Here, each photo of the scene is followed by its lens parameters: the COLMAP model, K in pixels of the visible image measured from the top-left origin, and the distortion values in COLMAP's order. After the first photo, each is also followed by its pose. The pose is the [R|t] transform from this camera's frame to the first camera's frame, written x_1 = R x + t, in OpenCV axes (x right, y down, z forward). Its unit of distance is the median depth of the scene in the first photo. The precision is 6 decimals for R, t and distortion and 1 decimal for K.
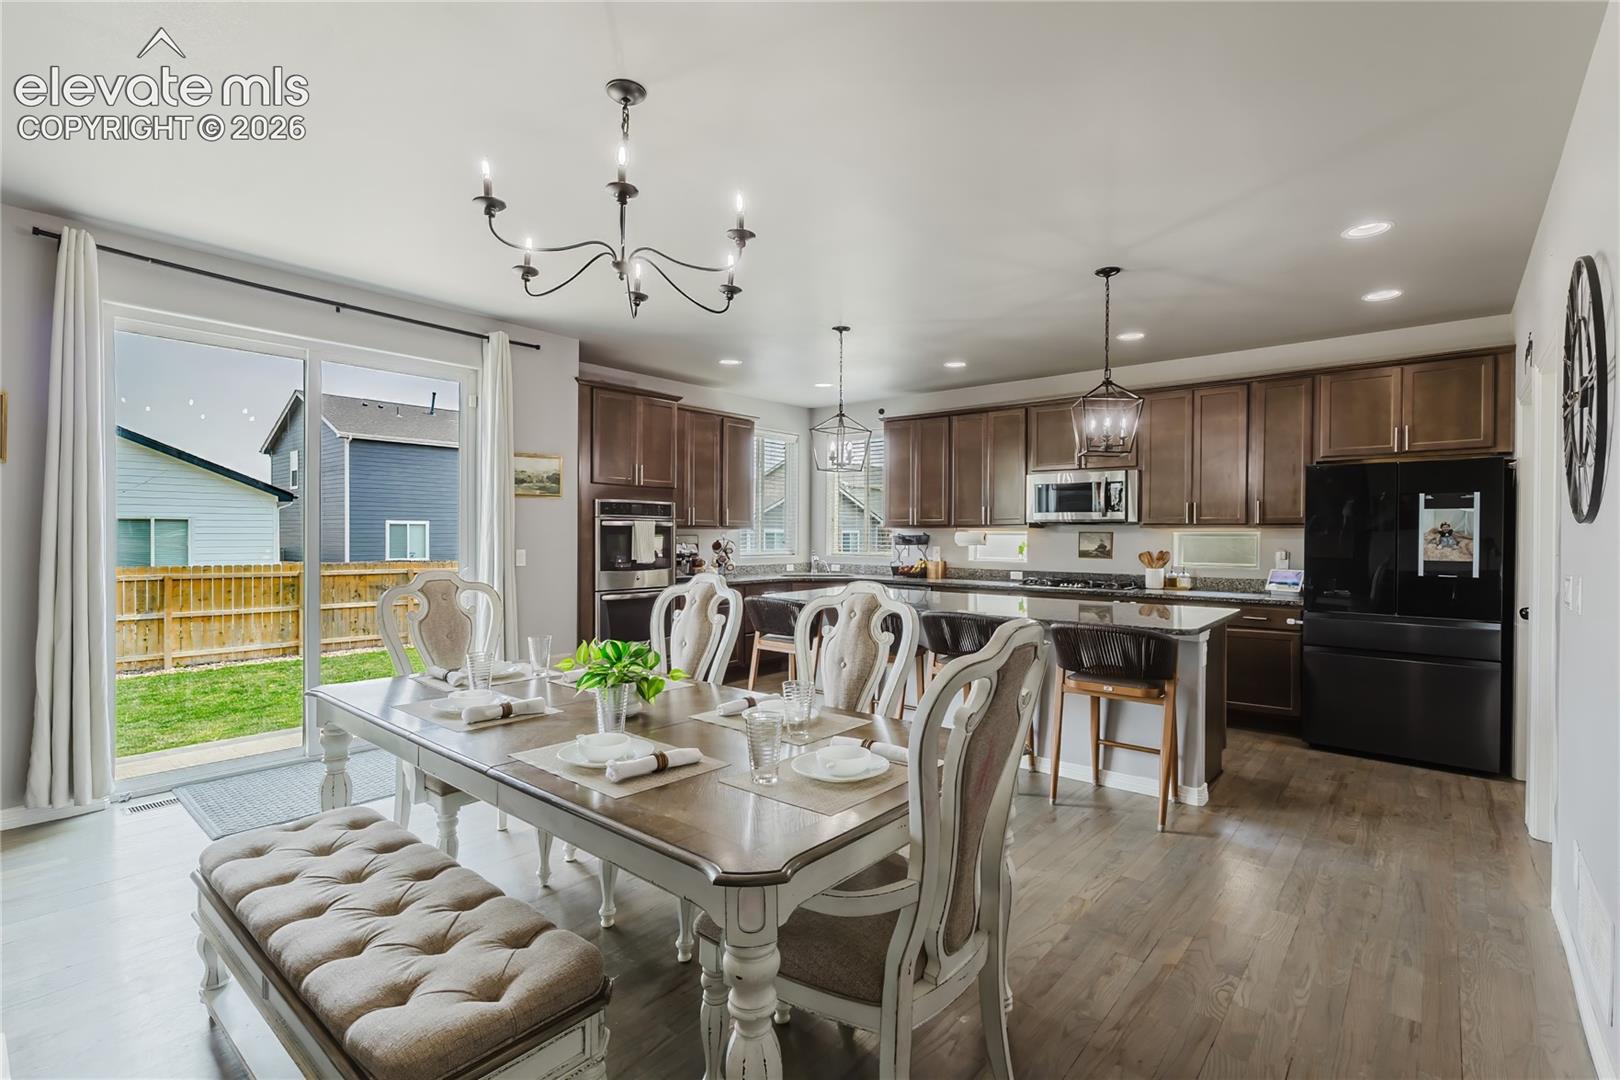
lens RADIAL K [[743.4, 0, 813.0], [0, 743.4, 538.9], [0, 0, 1]] dist [0.000204, 0.004447]
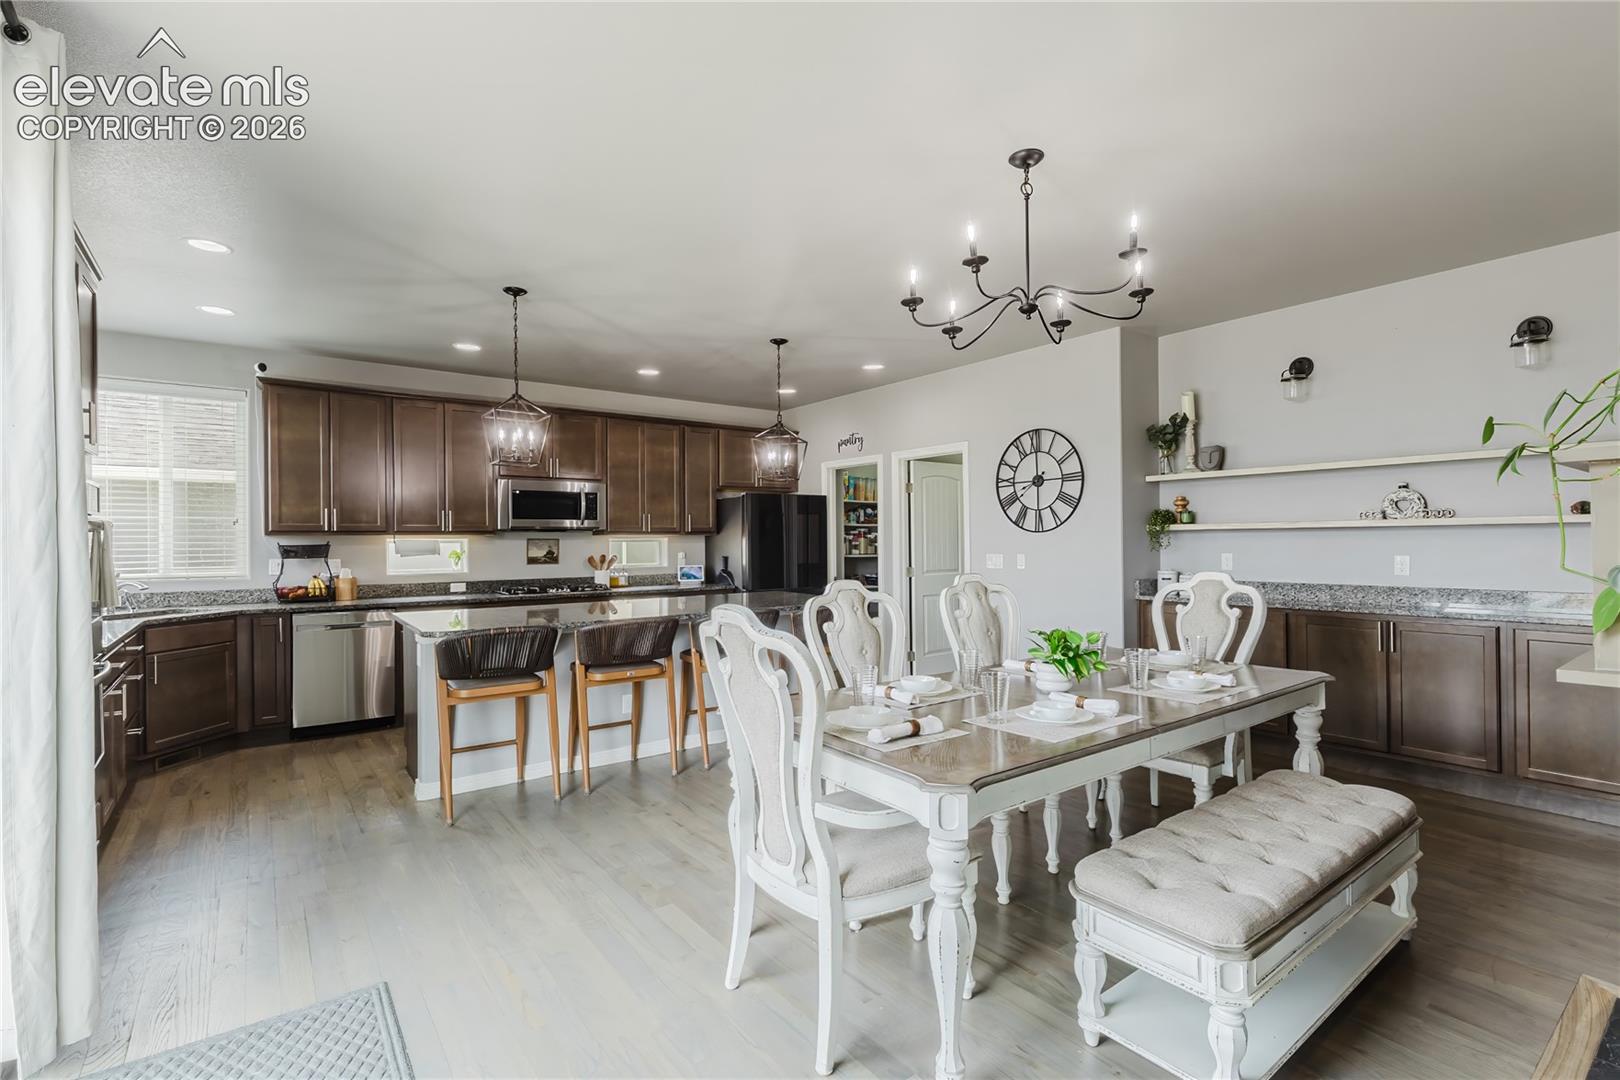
lens RADIAL K [[743.4, 0, 813.0], [0, 743.4, 538.9], [0, 0, 1]] dist [0.000204, 0.004447]
pose [[0.219491, -0.002938, 0.975610, -0.630530], [0.015792, 0.999875, -0.000542, -0.003119], [-0.975487, 0.015526, 0.219510, 0.460916]]
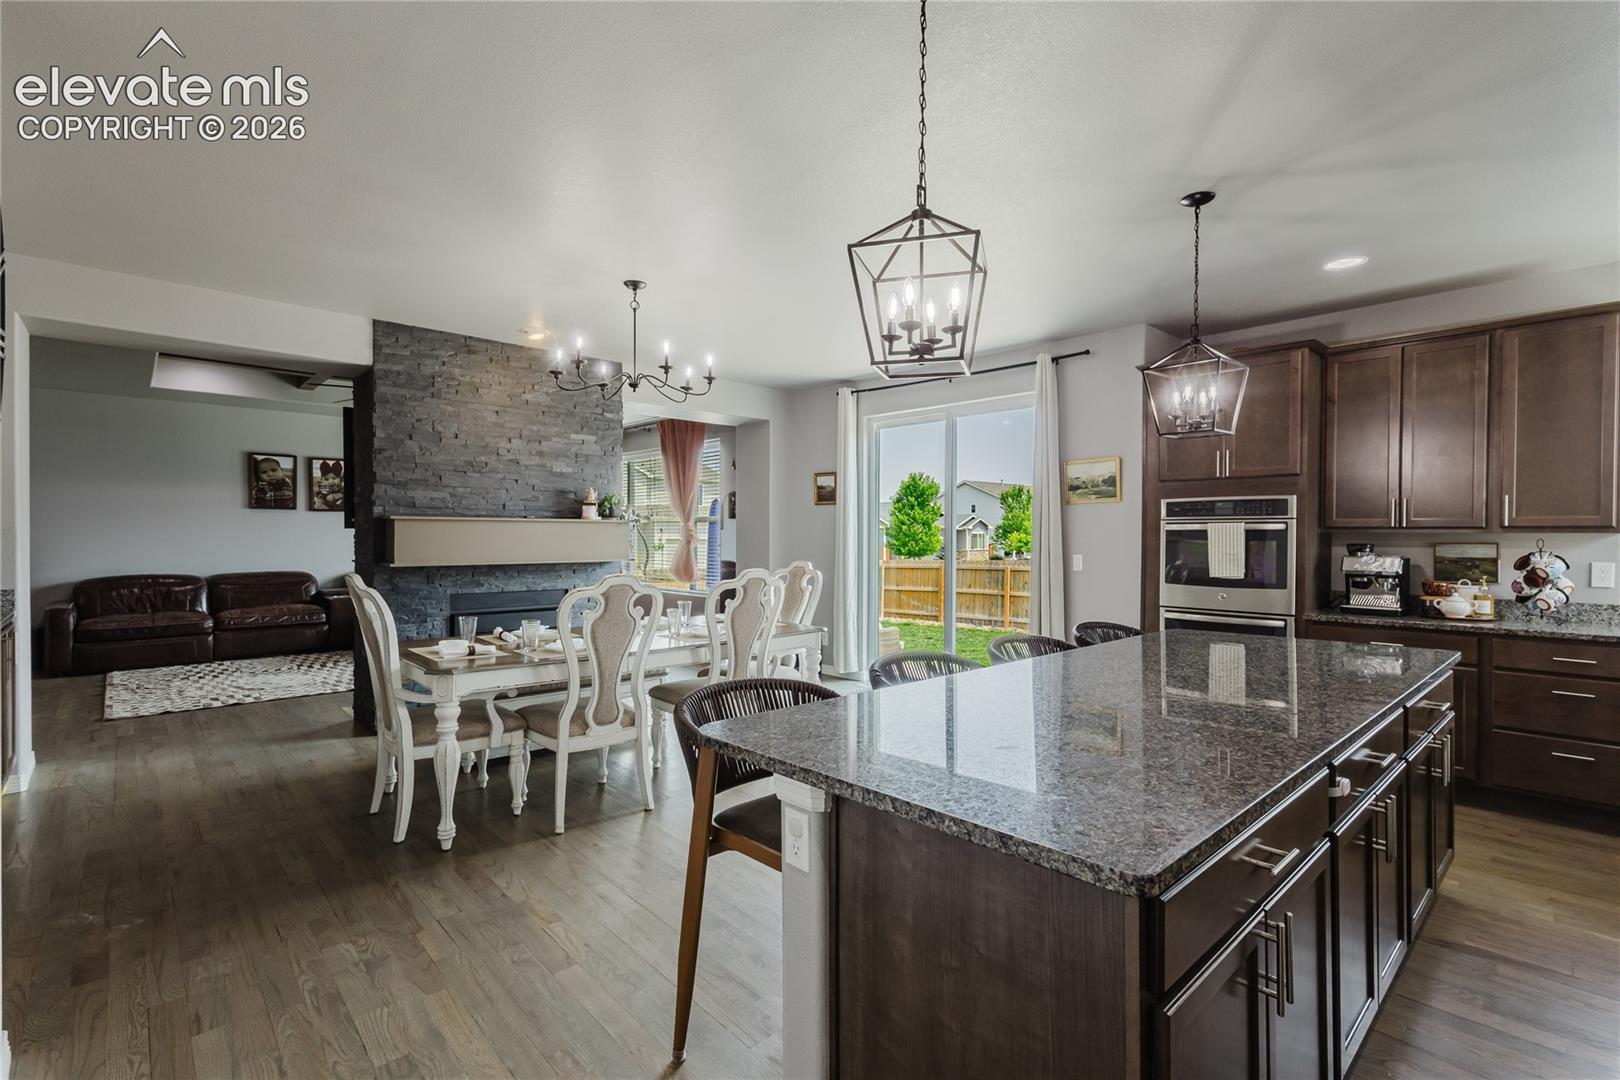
lens RADIAL K [[739.4, 0, 810.0], [0, 739.4, 540.0], [0, 0, 1]] dist [-0.001389, -0.000023]
pose [[-0.128992, 0.001138, -0.991645, 0.609913], [-0.013308, 0.999907, 0.002879, -0.003295], [0.991556, 0.013568, -0.128965, 0.702709]]
